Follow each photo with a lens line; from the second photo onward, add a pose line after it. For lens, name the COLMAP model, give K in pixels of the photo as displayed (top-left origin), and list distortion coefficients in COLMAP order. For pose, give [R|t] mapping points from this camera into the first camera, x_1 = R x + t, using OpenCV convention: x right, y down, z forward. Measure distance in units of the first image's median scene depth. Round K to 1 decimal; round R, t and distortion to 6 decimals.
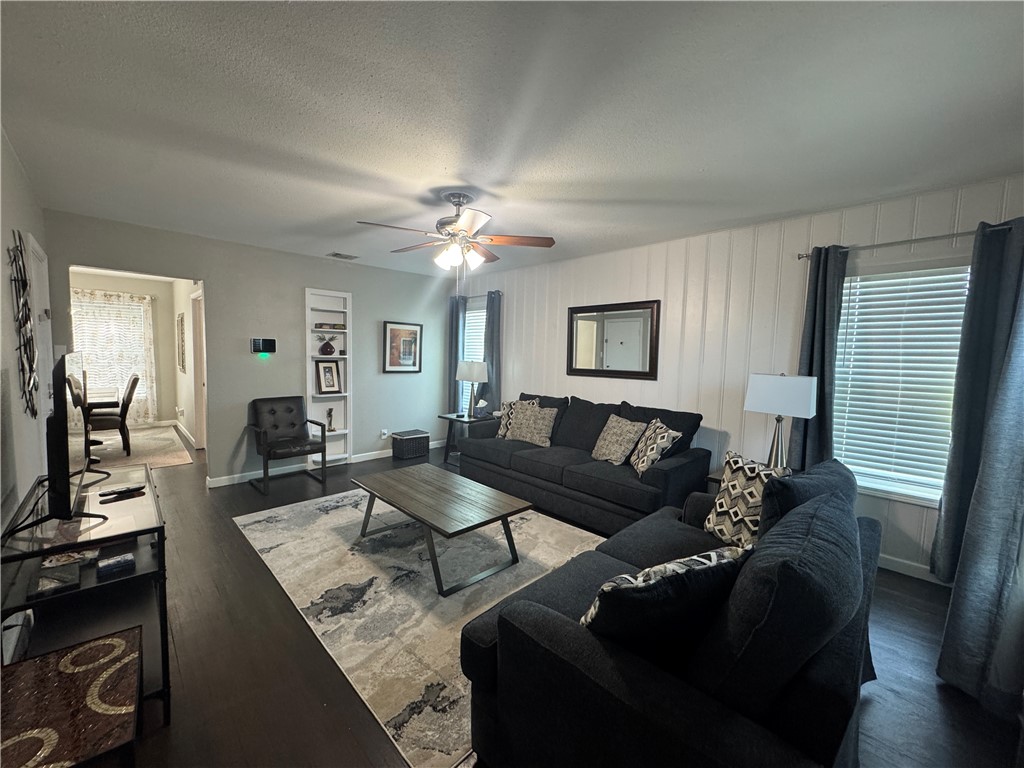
lens RADIAL K [[406.9, 0, 511.5], [0, 406.9, 385.9], [0, 0, 1]] dist [-0.003718, 0.000652]
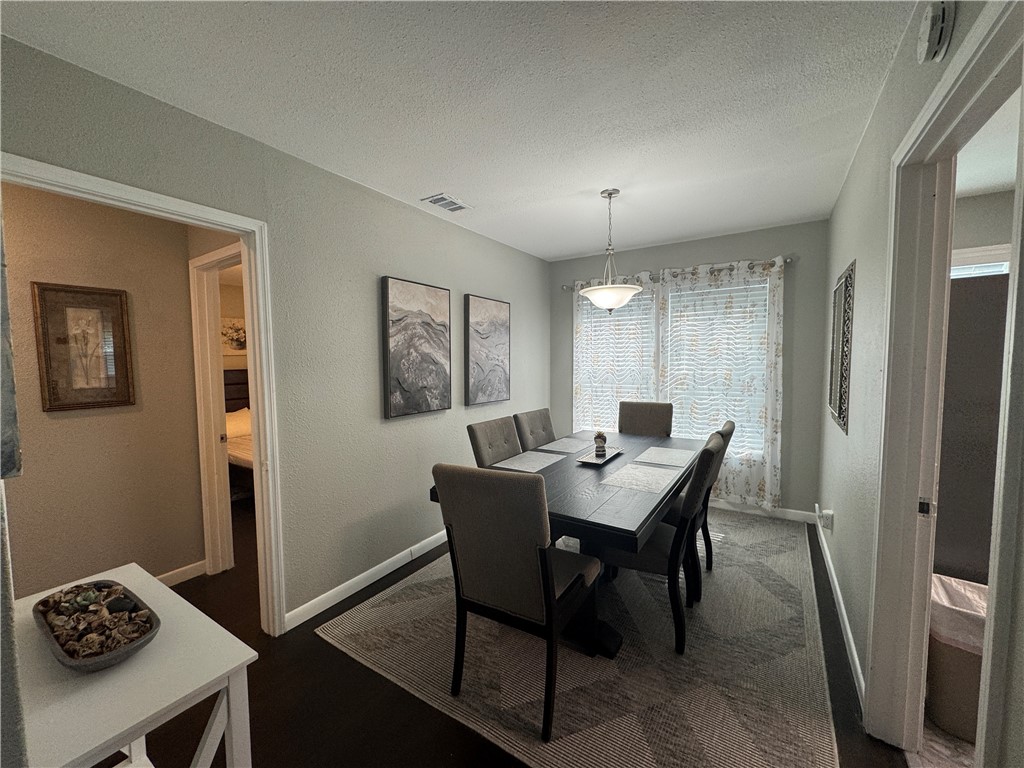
lens RADIAL K [[406.9, 0, 512.3], [0, 406.9, 383.0], [0, 0, 1]] dist [-0.003718, 0.000652]
pose [[0.223527, 0.031683, -0.974183, -0.854780], [-0.060219, 0.998011, 0.018640, -0.104430], [0.972836, 0.054498, 0.224990, 1.030922]]
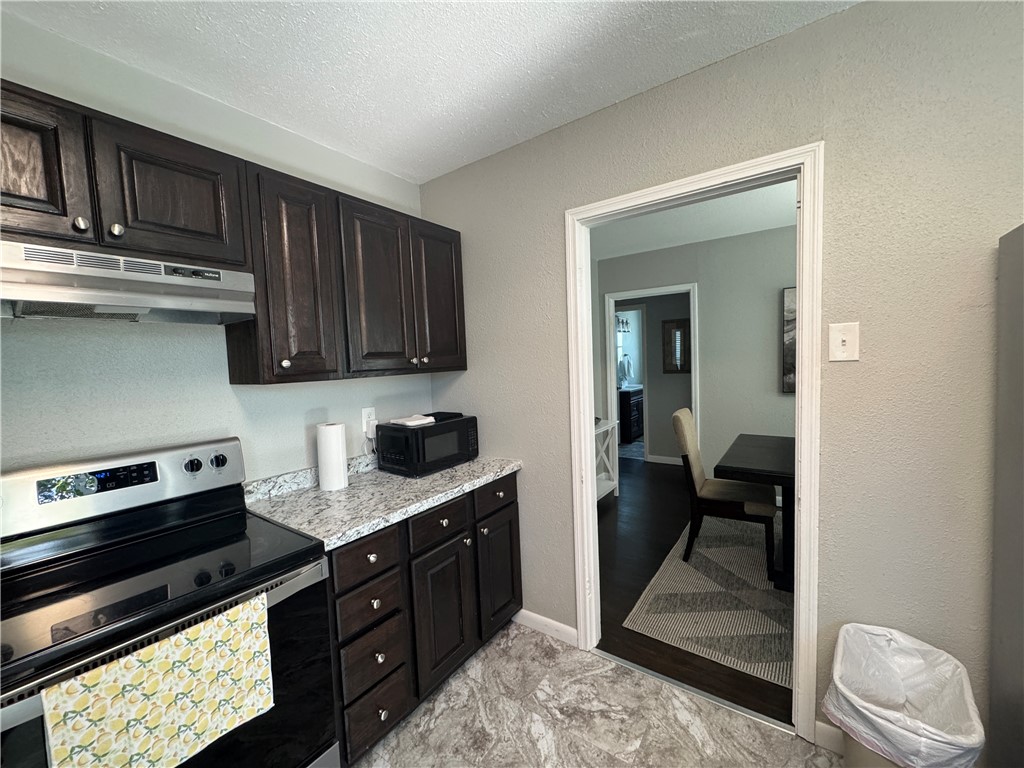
lens RADIAL K [[406.9, 0, 511.9], [0, 406.9, 384.1], [0, 0, 1]] dist [-0.003718, 0.000652]
pose [[-0.984258, 0.026437, -0.174751, -0.794846], [0.002337, 0.990610, 0.136699, -0.169130], [0.176724, 0.134139, -0.975077, 1.791100]]
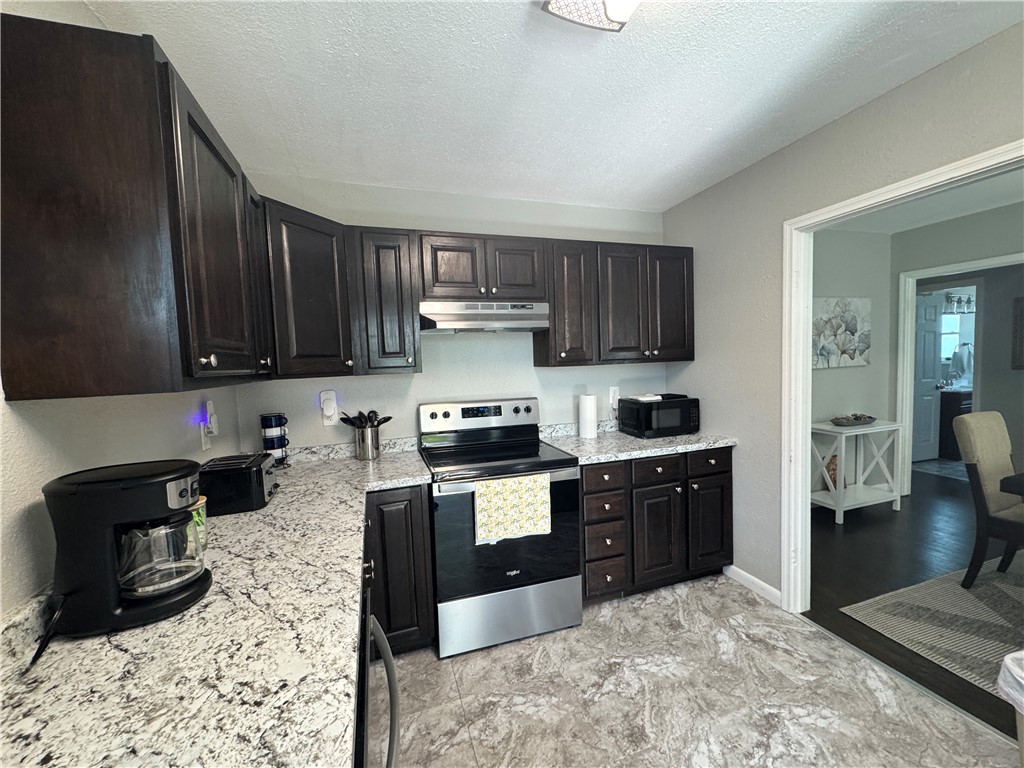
lens RADIAL K [[406.9, 0, 511.9], [0, 406.9, 384.6], [0, 0, 1]] dist [-0.003718, 0.000652]
pose [[-0.897694, -0.020003, 0.440164, -0.862993], [0.049097, 0.988207, 0.145040, -0.187123], [-0.437875, 0.151812, -0.886126, 1.987818]]
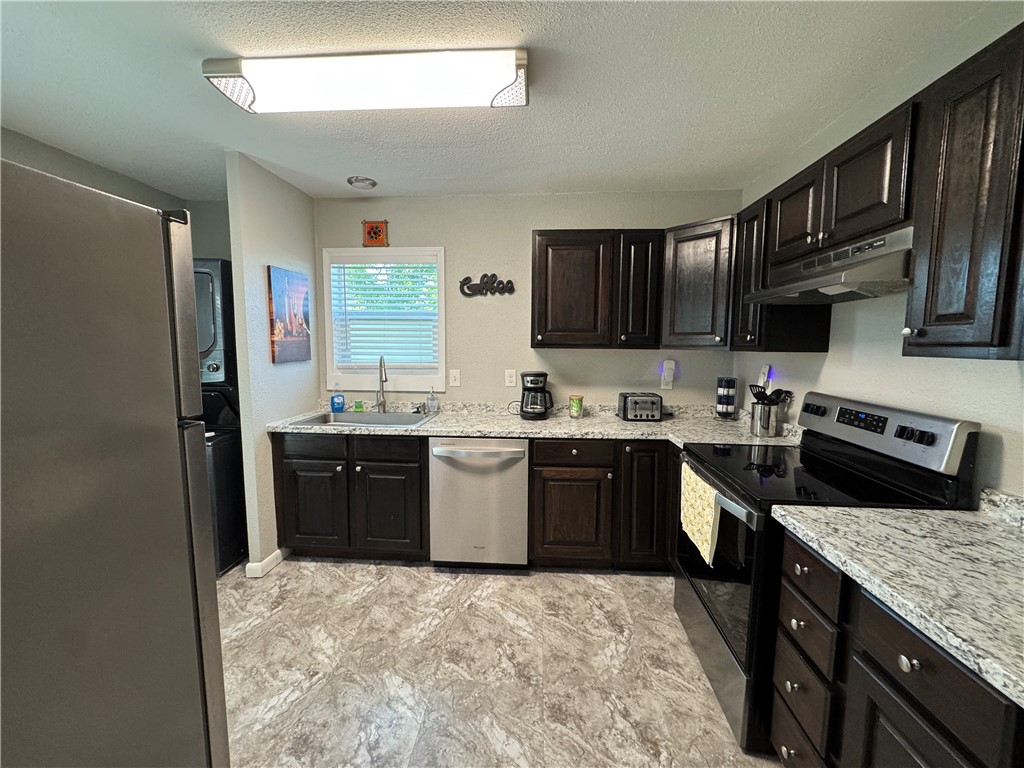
lens RADIAL K [[406.9, 0, 512.3], [0, 406.9, 383.7], [0, 0, 1]] dist [-0.003718, 0.000652]
pose [[0.753003, -0.085134, 0.652487, -1.077917], [0.069434, 0.996339, 0.049869, -0.134093], [-0.654344, 0.007753, 0.756158, 1.347093]]
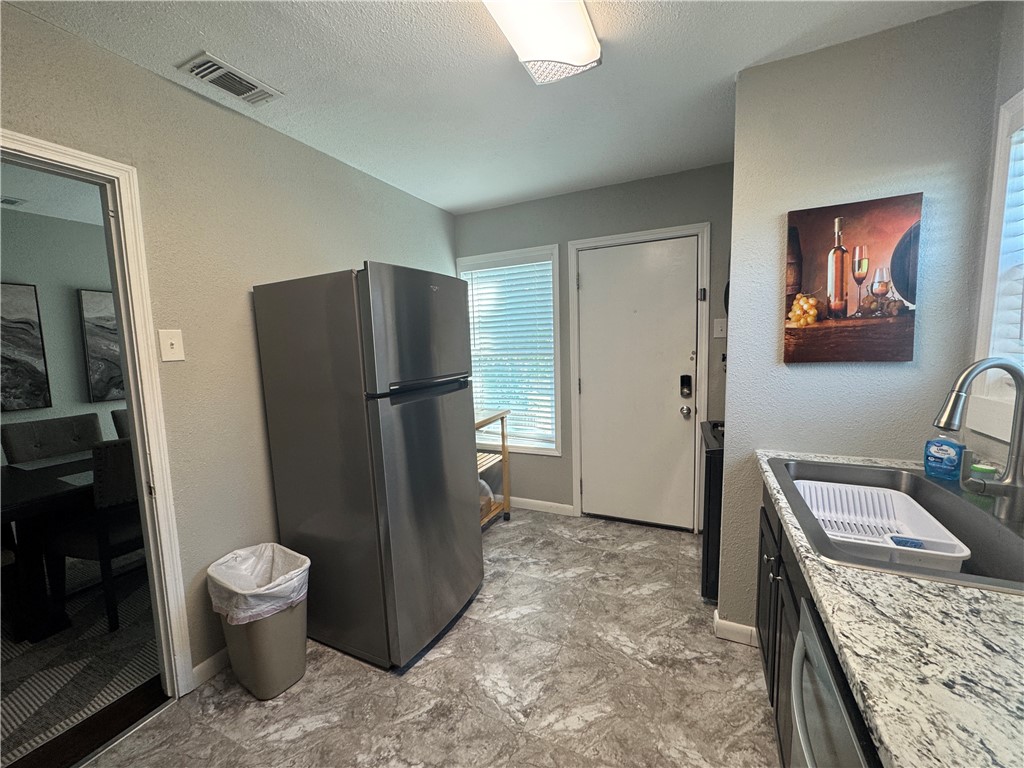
lens RADIAL K [[406.9, 0, 510.6], [0, 406.9, 382.8], [0, 0, 1]] dist [-0.003718, 0.000652]
pose [[0.338500, 0.060139, -0.939043, -0.616673], [-0.035915, 0.998054, 0.050972, -0.152056], [0.940281, 0.016472, 0.340001, 1.684119]]
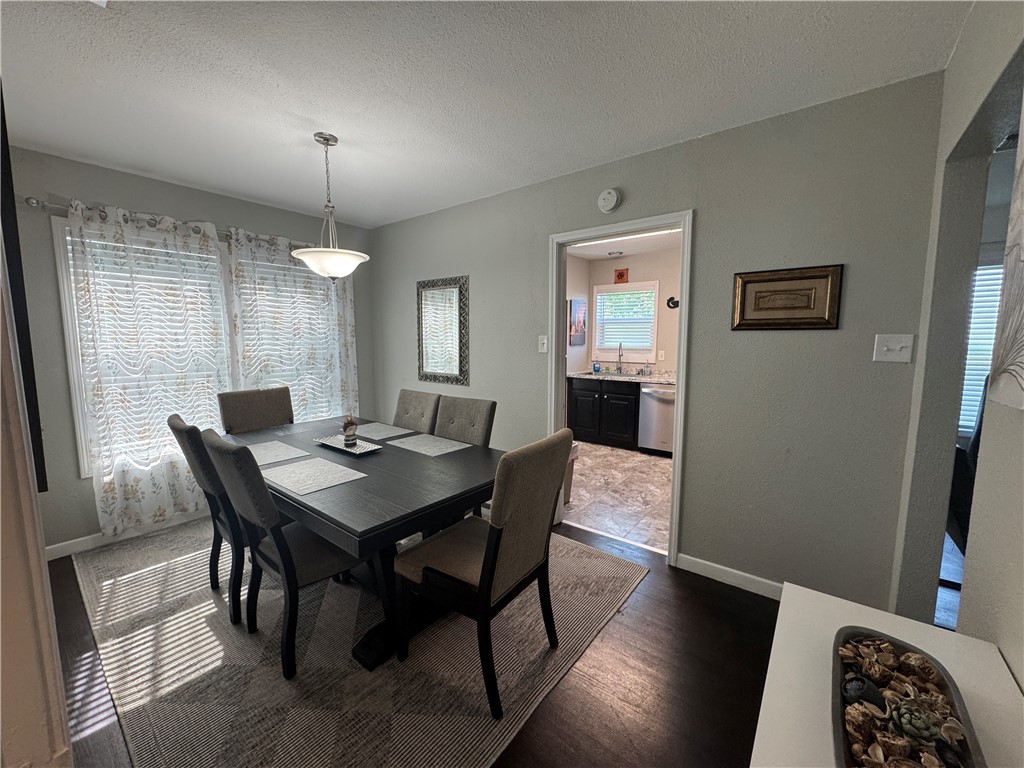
lens RADIAL K [[406.9, 0, 510.3], [0, 406.9, 383.5], [0, 0, 1]] dist [-0.003718, 0.000652]
pose [[0.992217, -0.038305, 0.118481, -1.319359], [0.034720, 0.998879, 0.032174, -0.080168], [-0.119580, -0.027810, 0.992435, 0.708335]]
